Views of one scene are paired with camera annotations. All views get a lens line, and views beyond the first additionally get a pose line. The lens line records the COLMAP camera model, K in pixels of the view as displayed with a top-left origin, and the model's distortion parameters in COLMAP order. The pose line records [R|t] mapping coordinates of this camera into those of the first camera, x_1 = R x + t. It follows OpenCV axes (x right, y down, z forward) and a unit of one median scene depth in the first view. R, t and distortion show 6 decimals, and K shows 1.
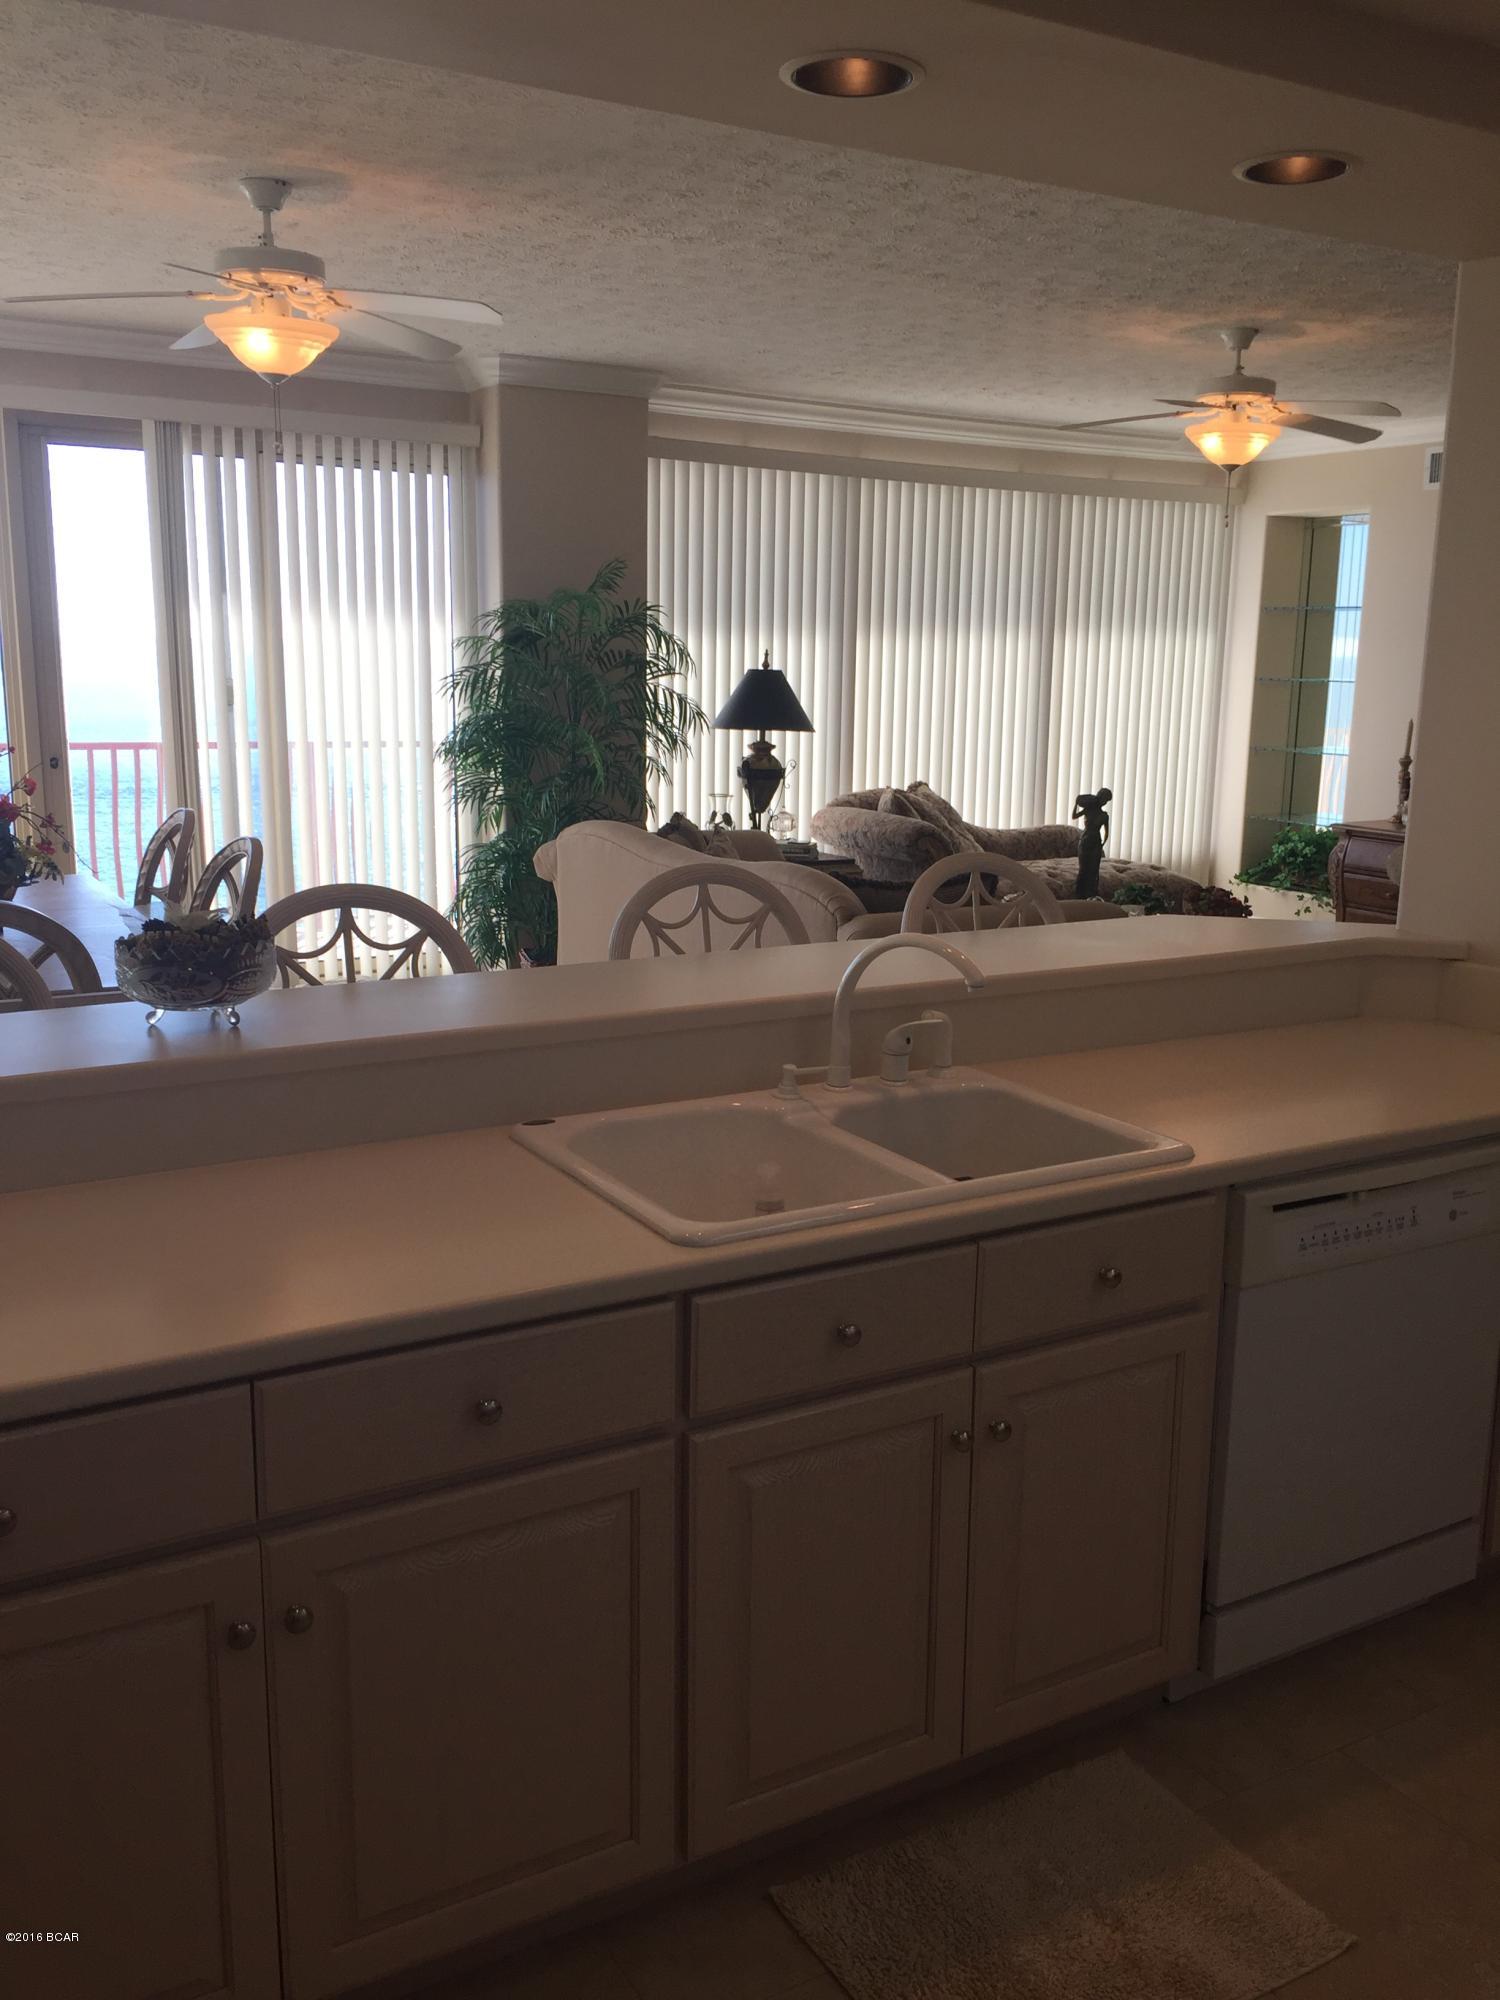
lens RADIAL K [[1715.4, 0, 718.0], [0, 1715.4, 1018.0], [0, 0, 1]] dist [0.070555, -0.116218]
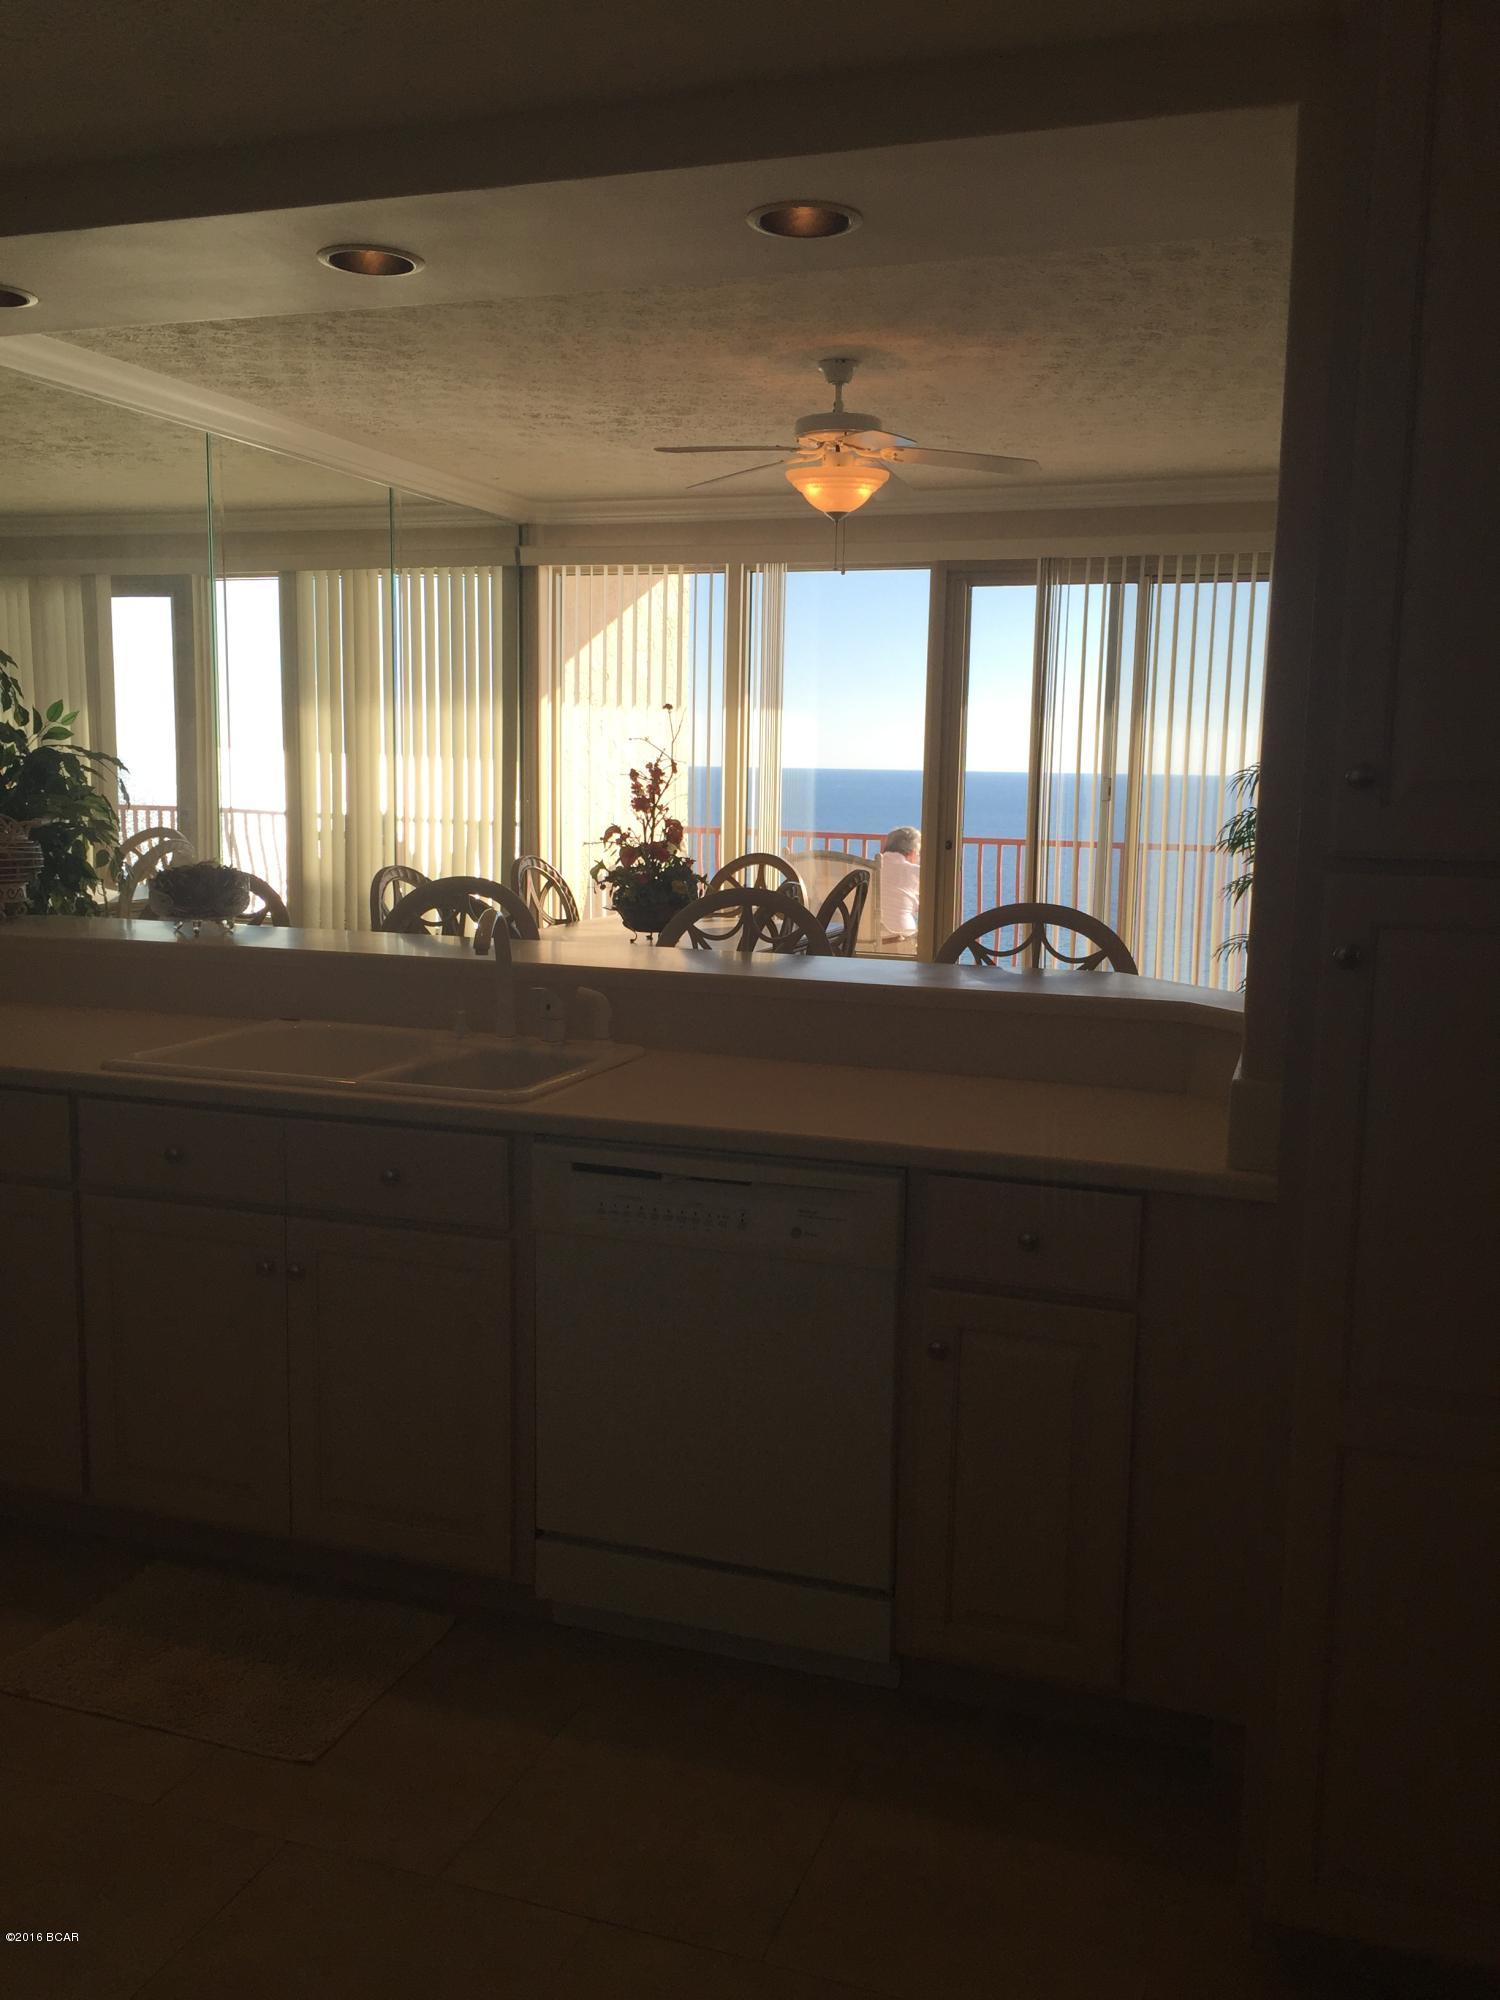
lens RADIAL K [[1710.2, 0, 754.8], [0, 1710.2, 1004.7], [0, 0, 1]] dist [0.073749, -0.109764]
pose [[0.655299, 0.101042, -0.748581, 0.987398], [-0.166566, 0.985948, -0.012729, 0.001945], [0.736776, 0.133029, 0.662921, 0.280799]]
